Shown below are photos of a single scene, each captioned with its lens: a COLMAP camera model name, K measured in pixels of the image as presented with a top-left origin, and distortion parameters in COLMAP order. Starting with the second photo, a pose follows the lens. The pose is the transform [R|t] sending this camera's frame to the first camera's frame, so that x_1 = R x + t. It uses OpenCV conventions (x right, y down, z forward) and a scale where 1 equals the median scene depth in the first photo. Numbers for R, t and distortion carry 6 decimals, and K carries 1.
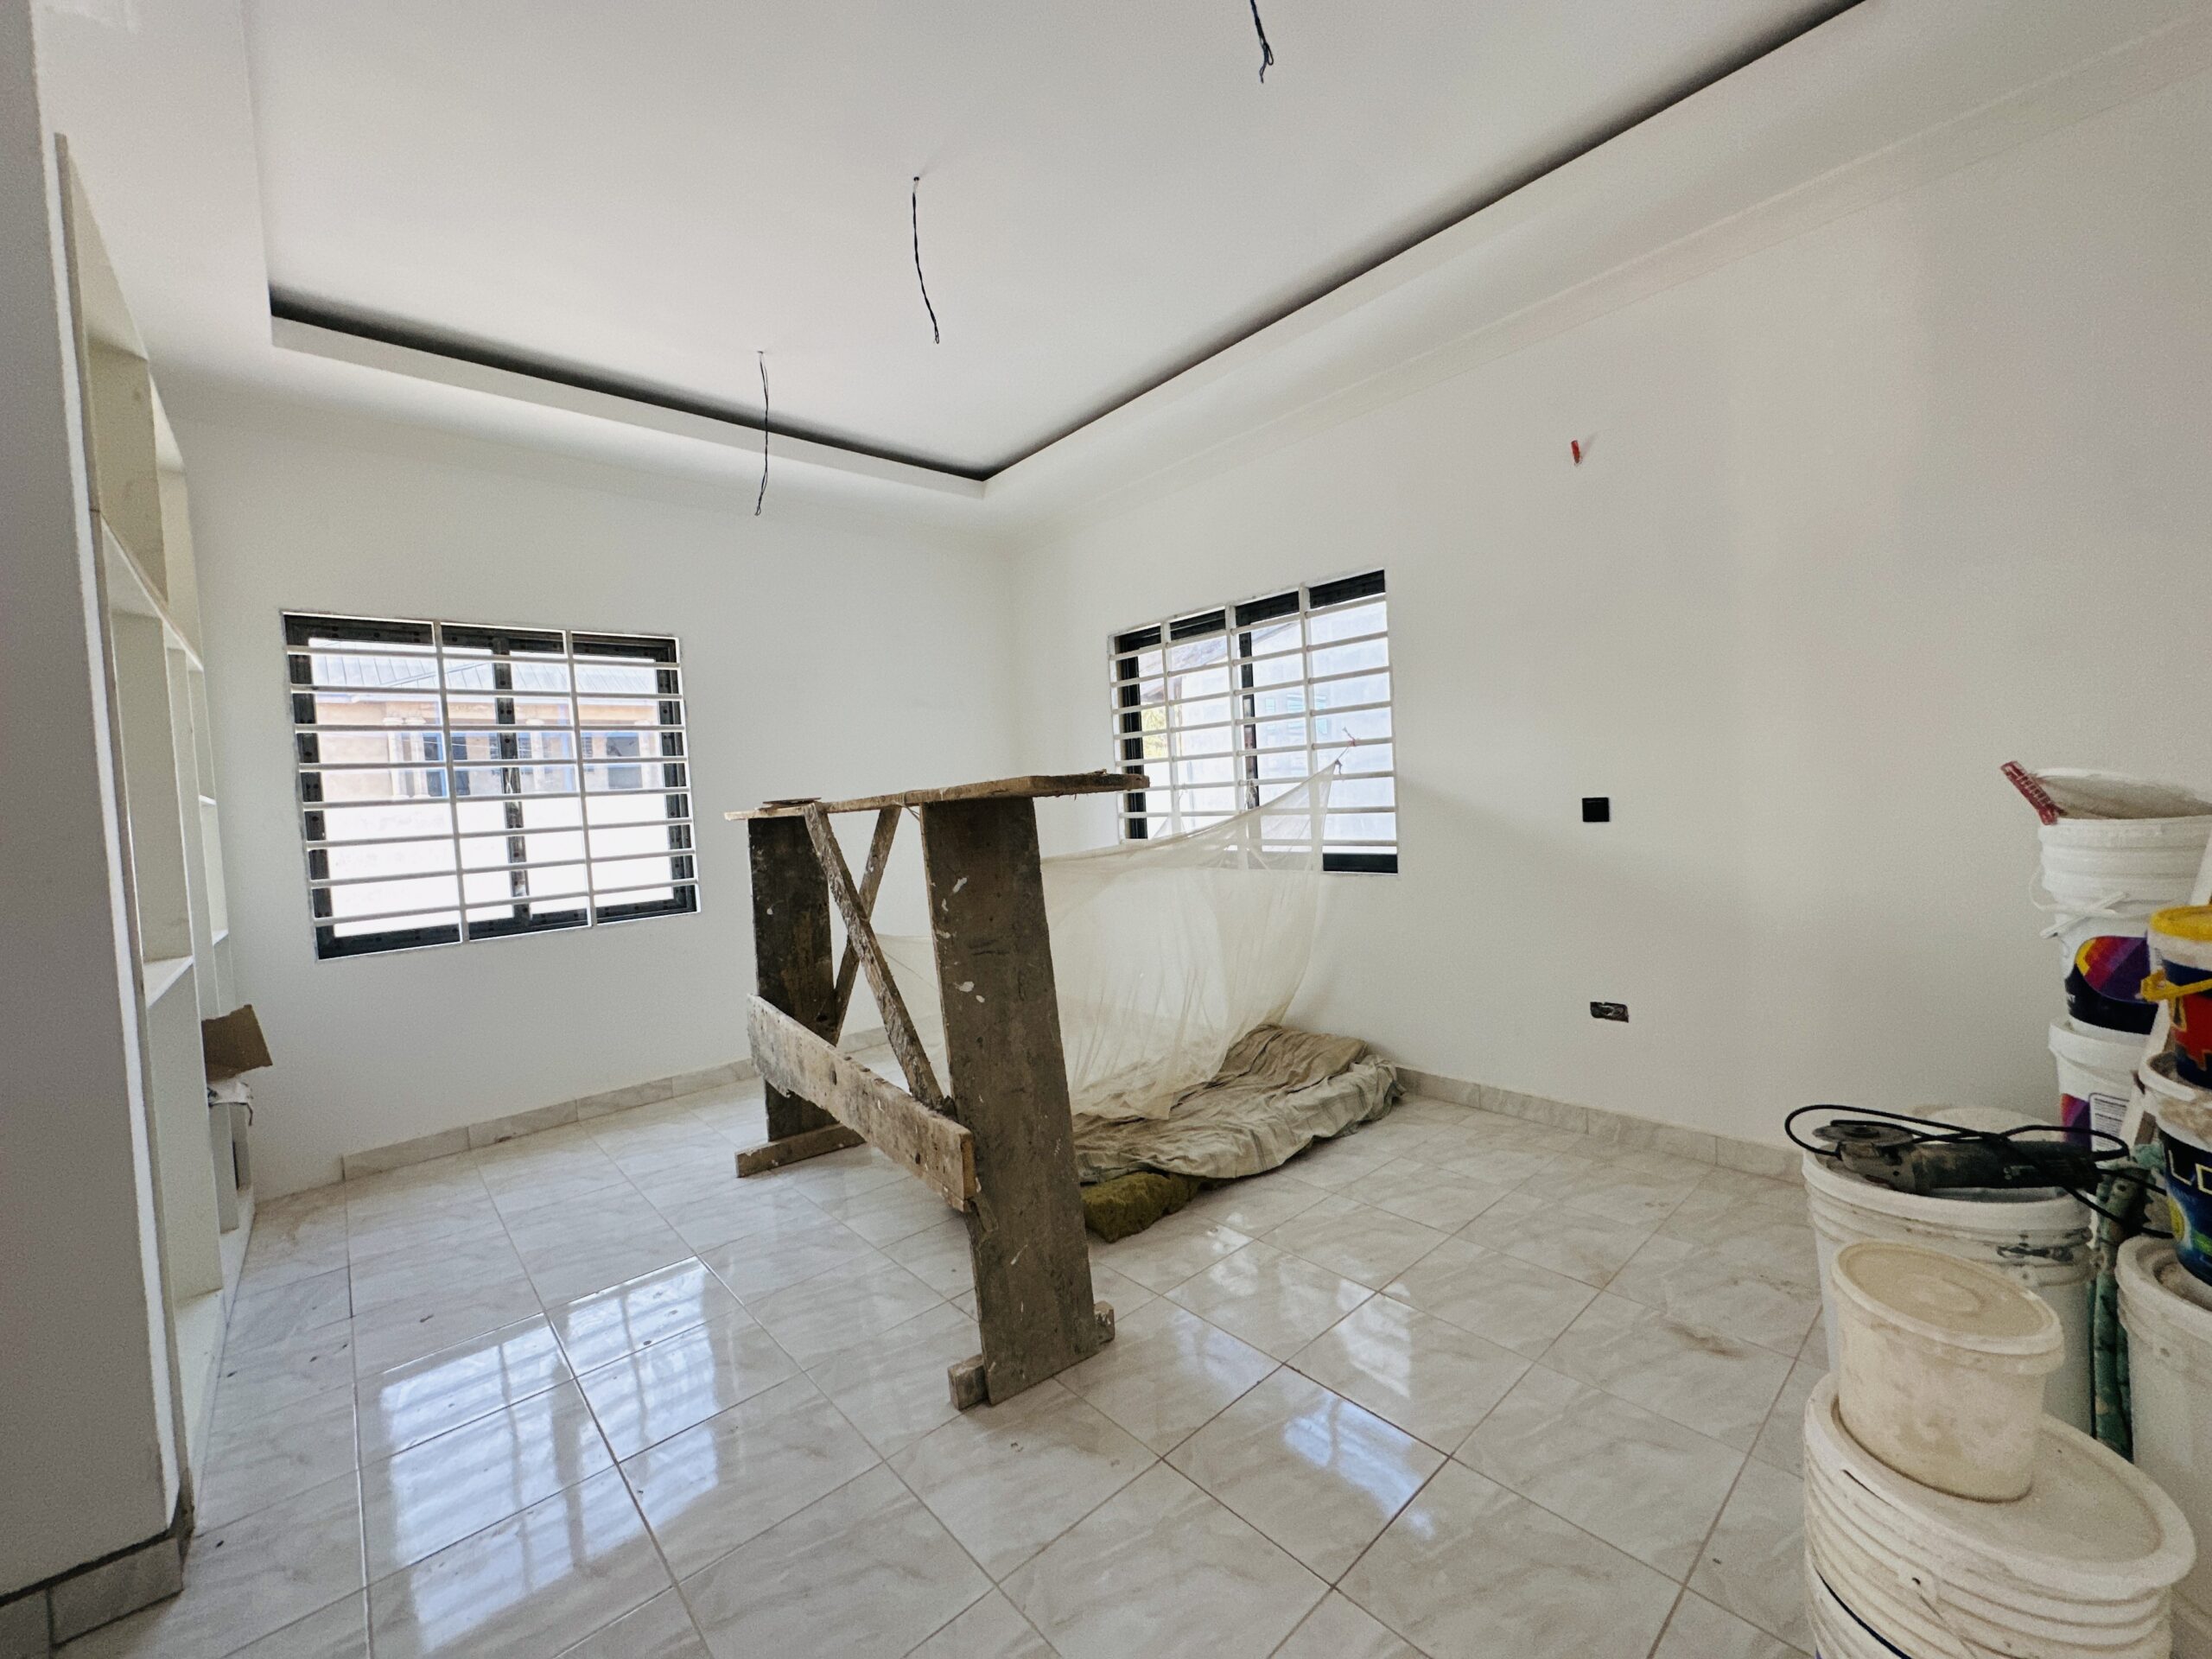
lens RADIAL K [[887.3, 0, 1101.2], [0, 887.3, 838.1], [0, 0, 1]] dist [-0.001703, 0.000670]
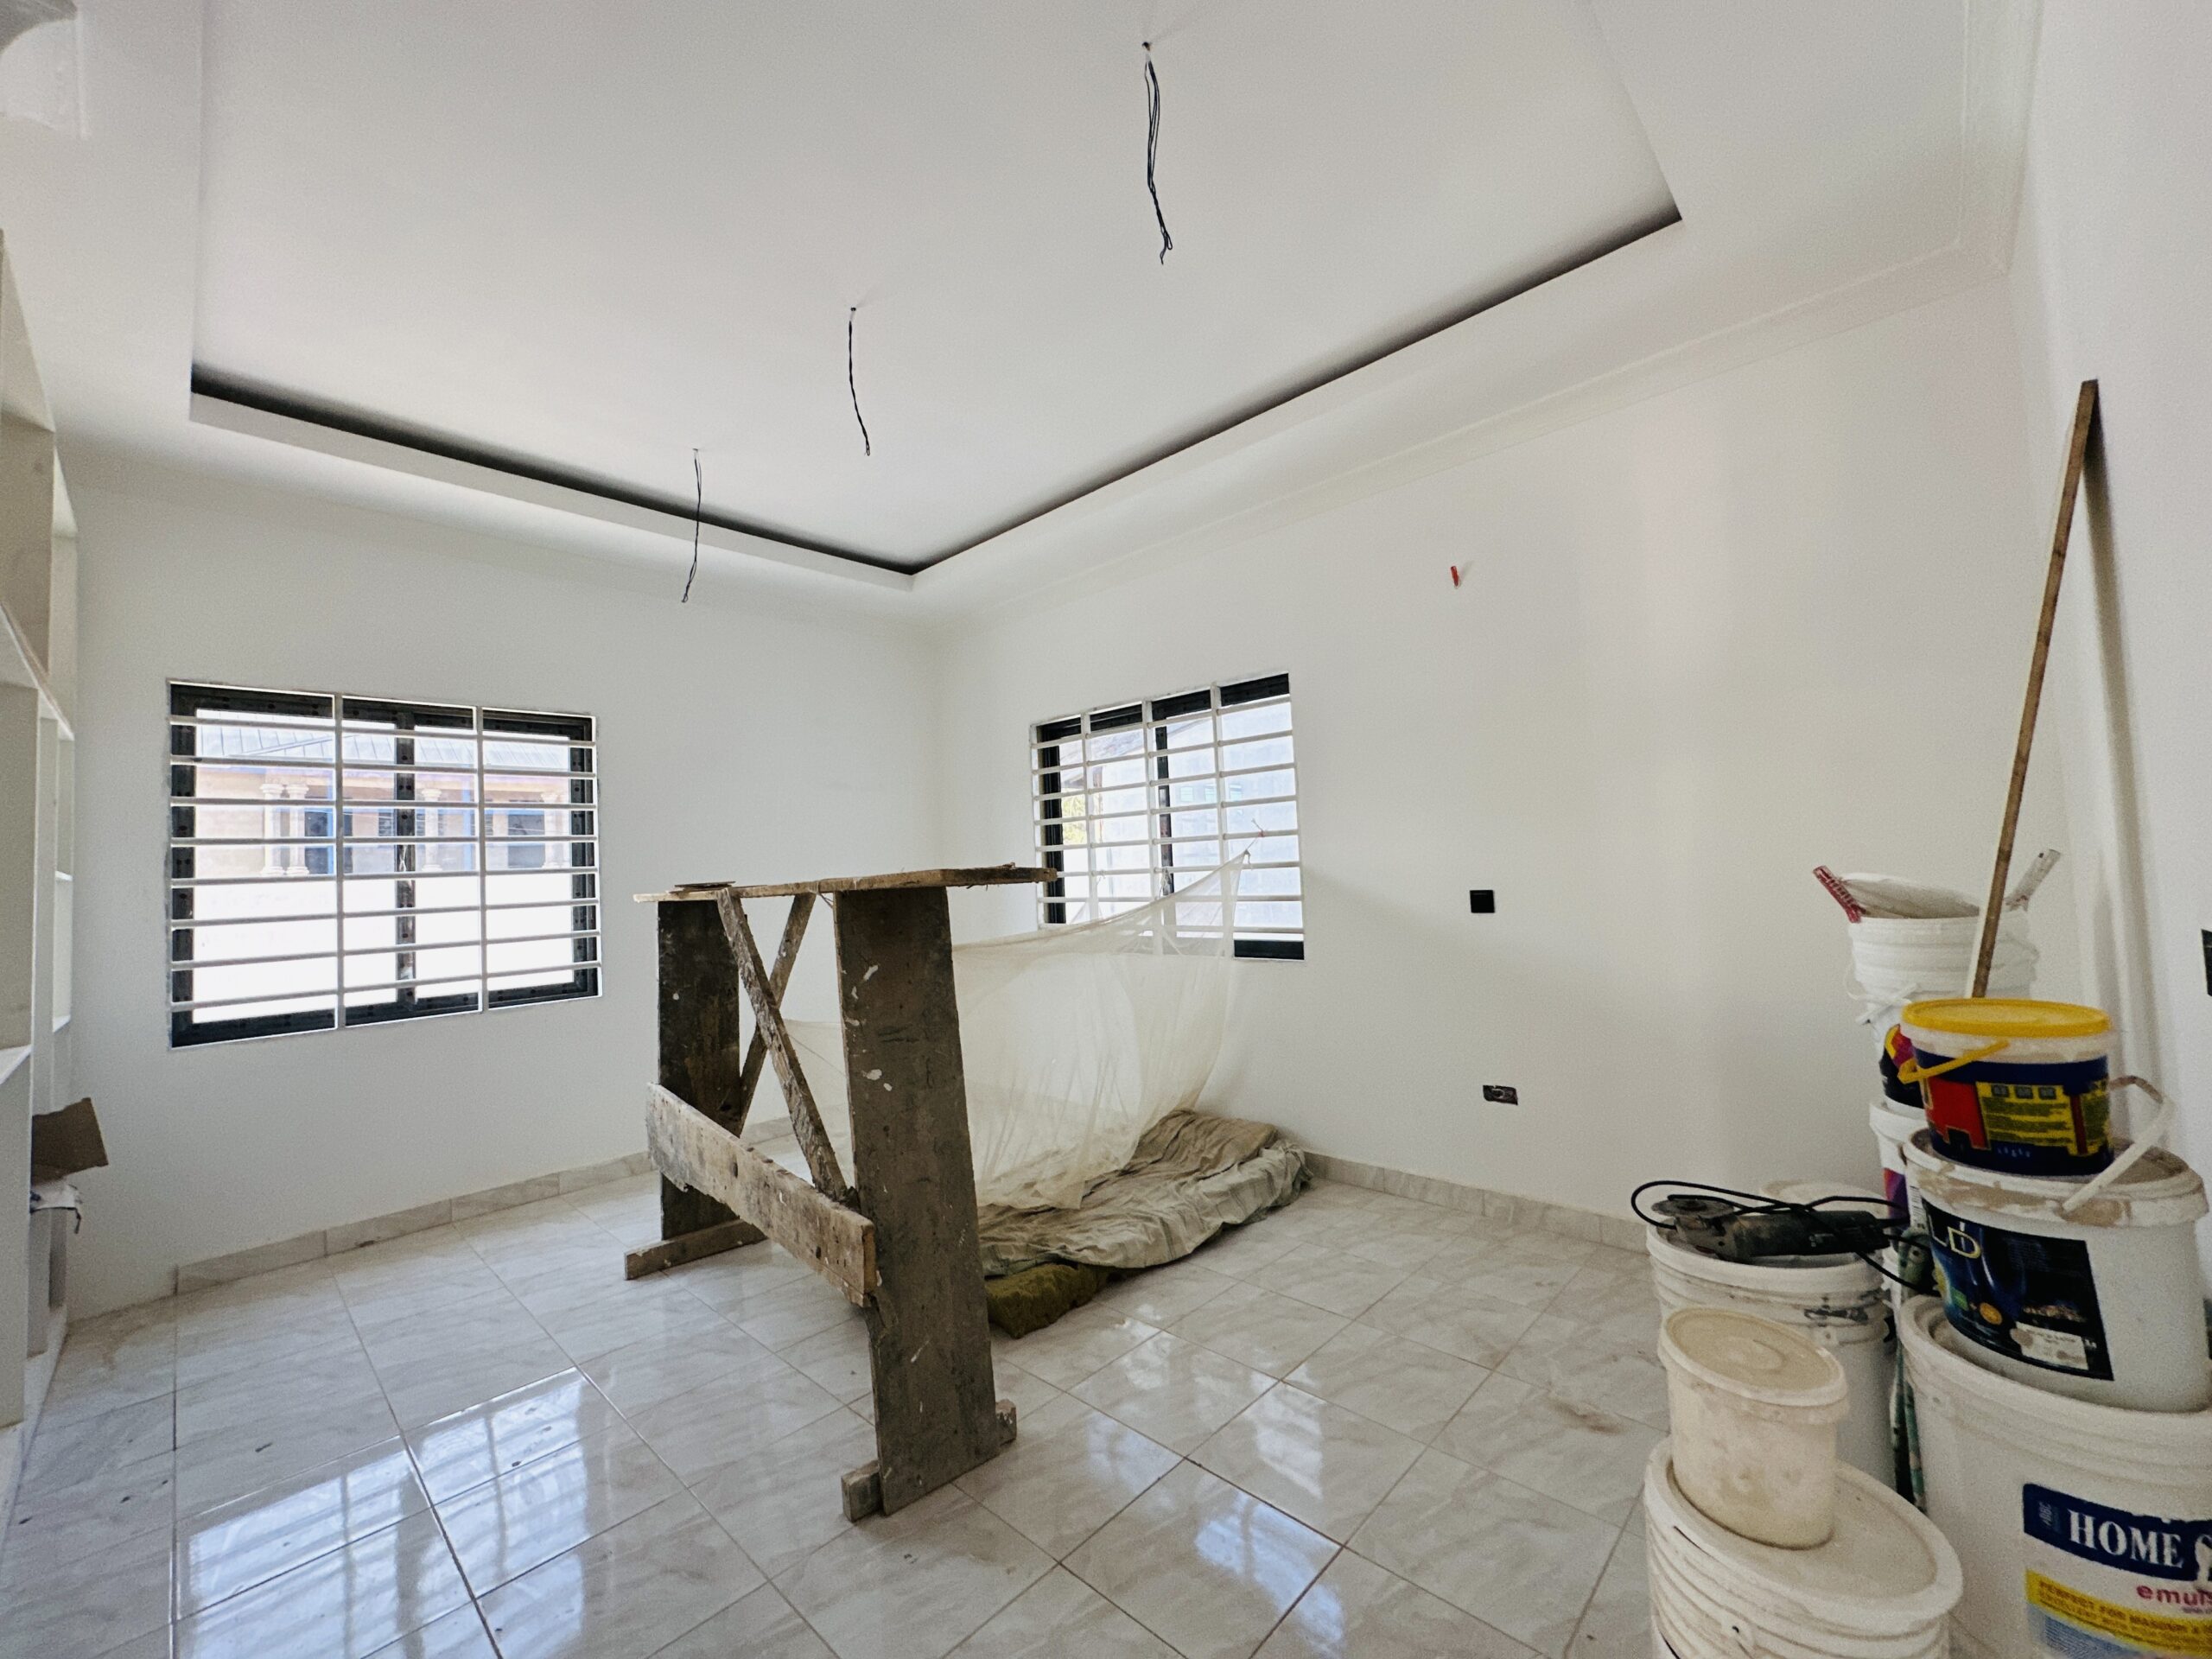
lens RADIAL K [[887.3, 0, 1101.6], [0, 887.3, 836.6], [0, 0, 1]] dist [-0.001703, 0.000670]
pose [[0.996388, 0.016752, 0.083247, 0.009829], [-0.008972, 0.995629, -0.092960, -0.005794], [-0.084440, 0.091877, 0.992184, -0.026536]]
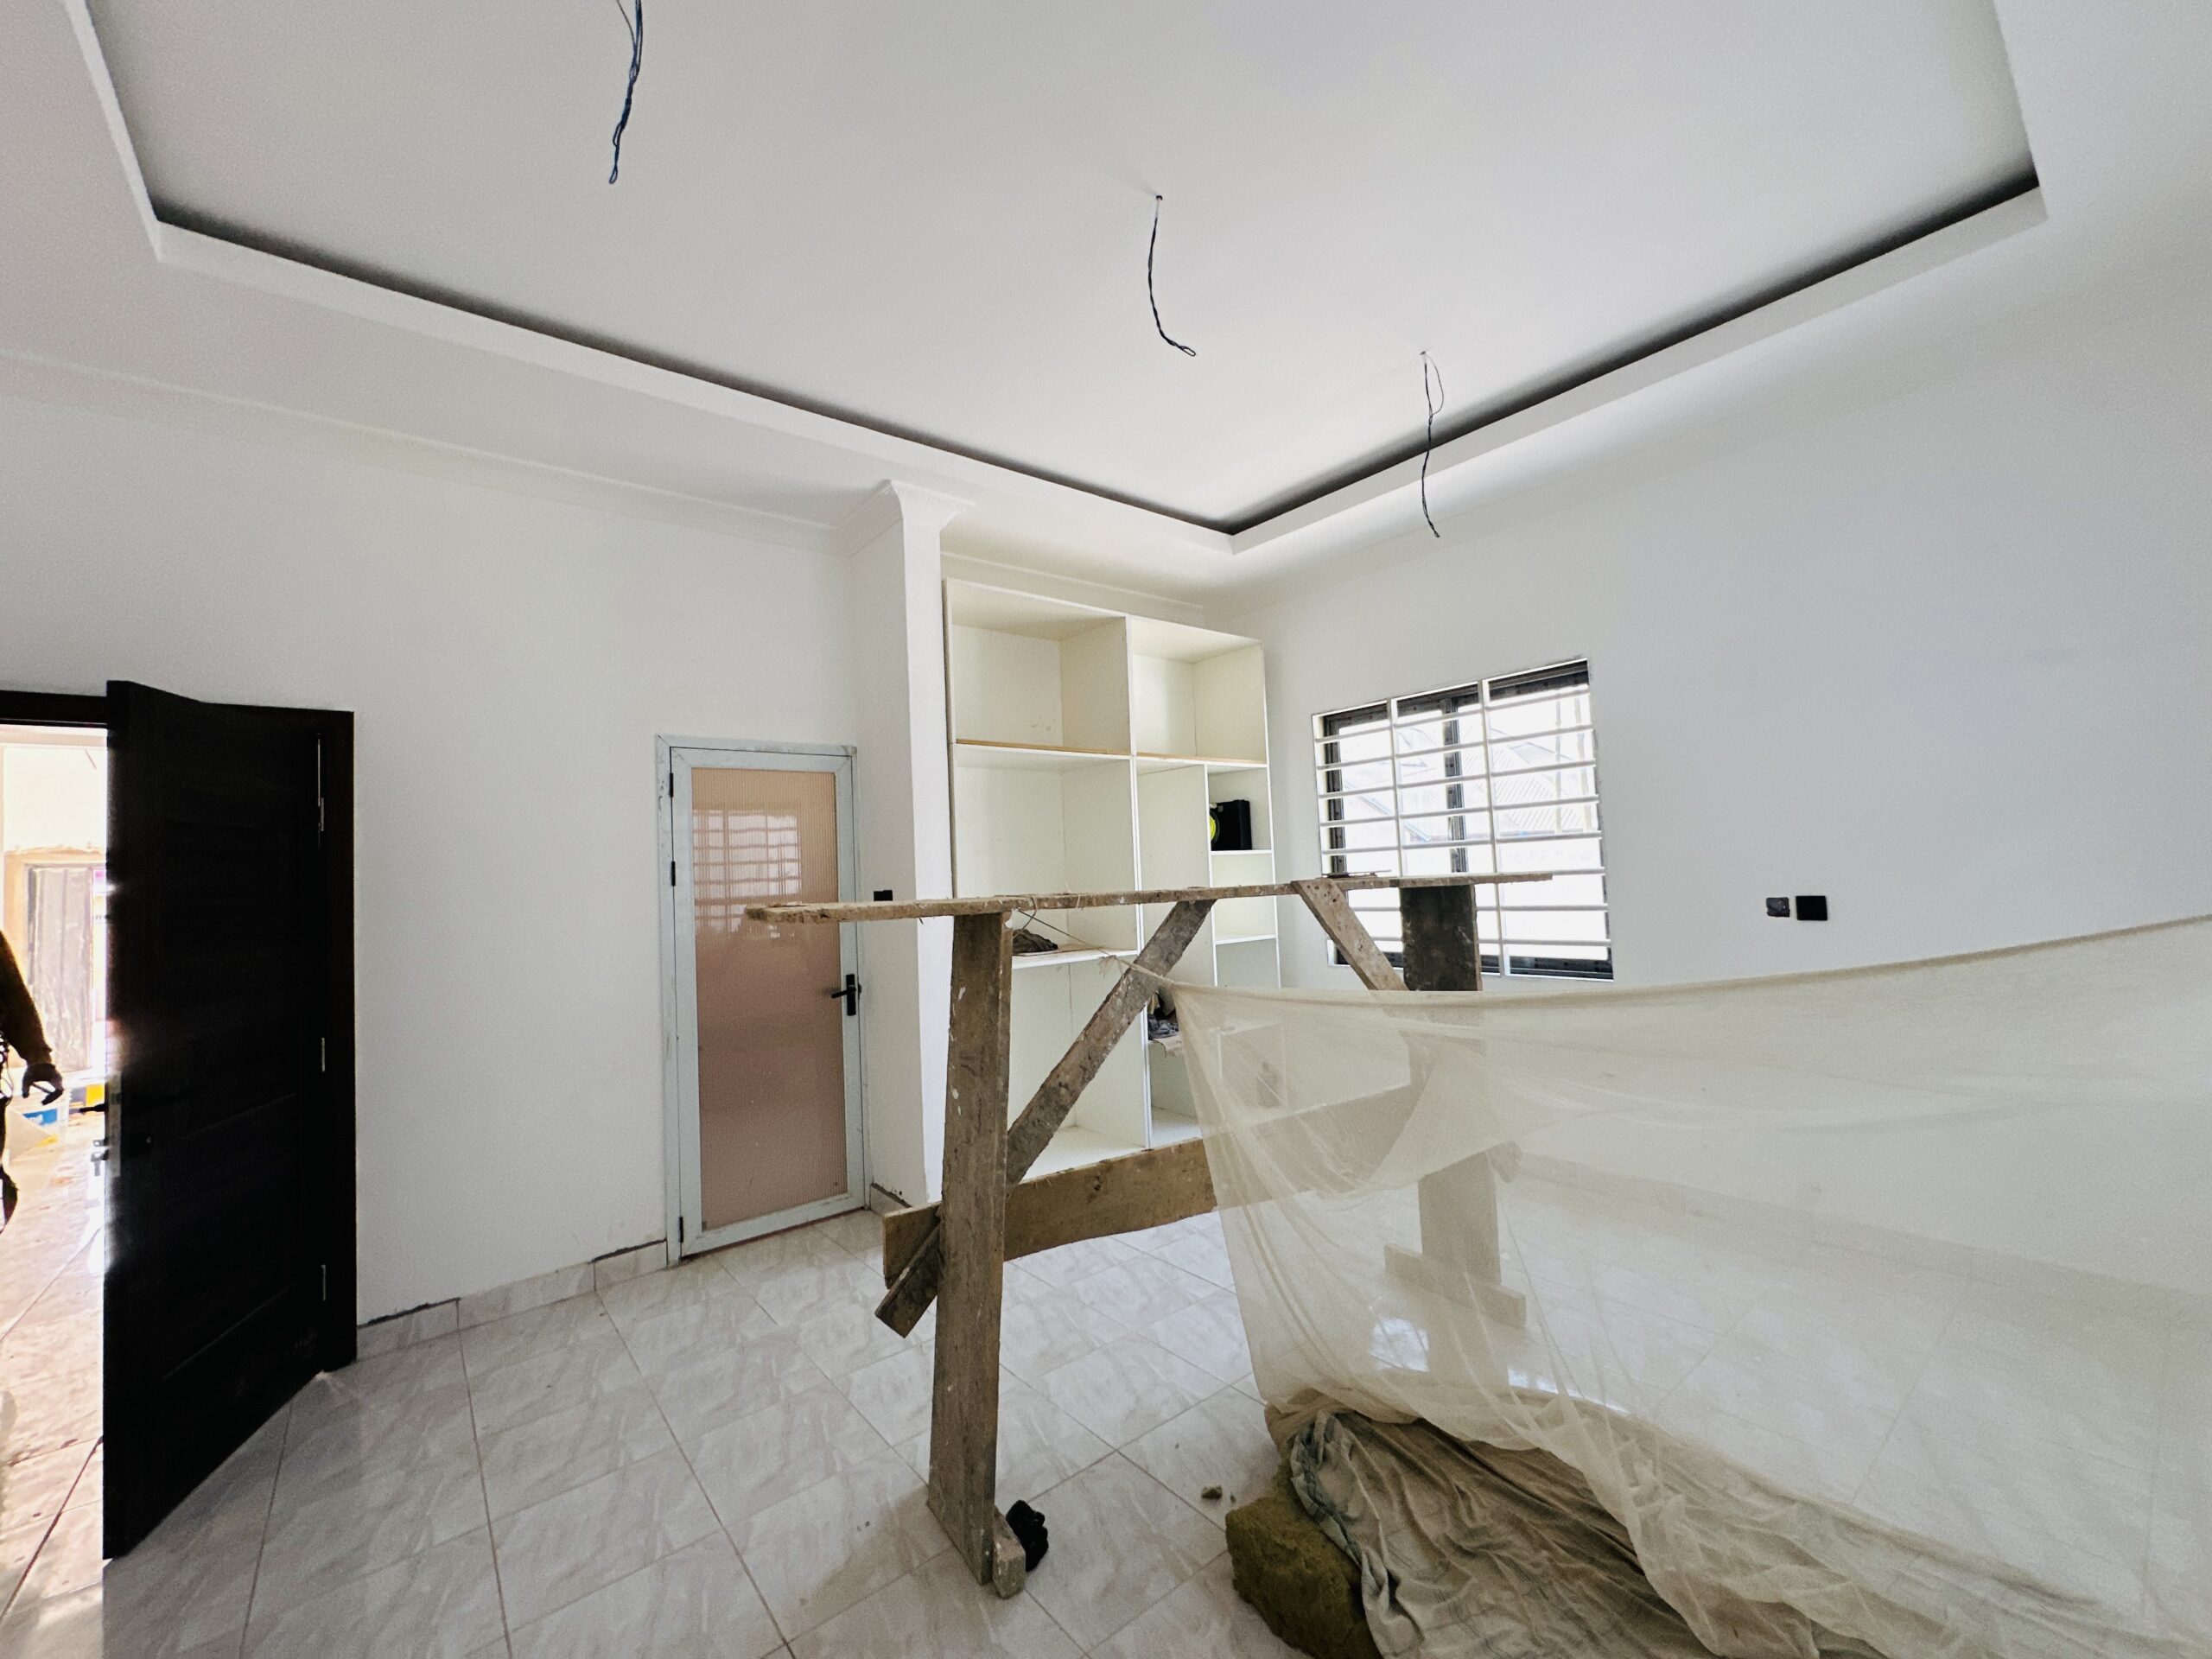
lens RADIAL K [[887.3, 0, 1096.8], [0, 887.3, 823.7], [0, 0, 1]] dist [-0.001703, 0.000670]
pose [[-0.045007, 0.009521, -0.998941, 0.499910], [0.005488, 0.999942, 0.009284, -0.093629], [0.998972, -0.005064, -0.045057, 0.693032]]
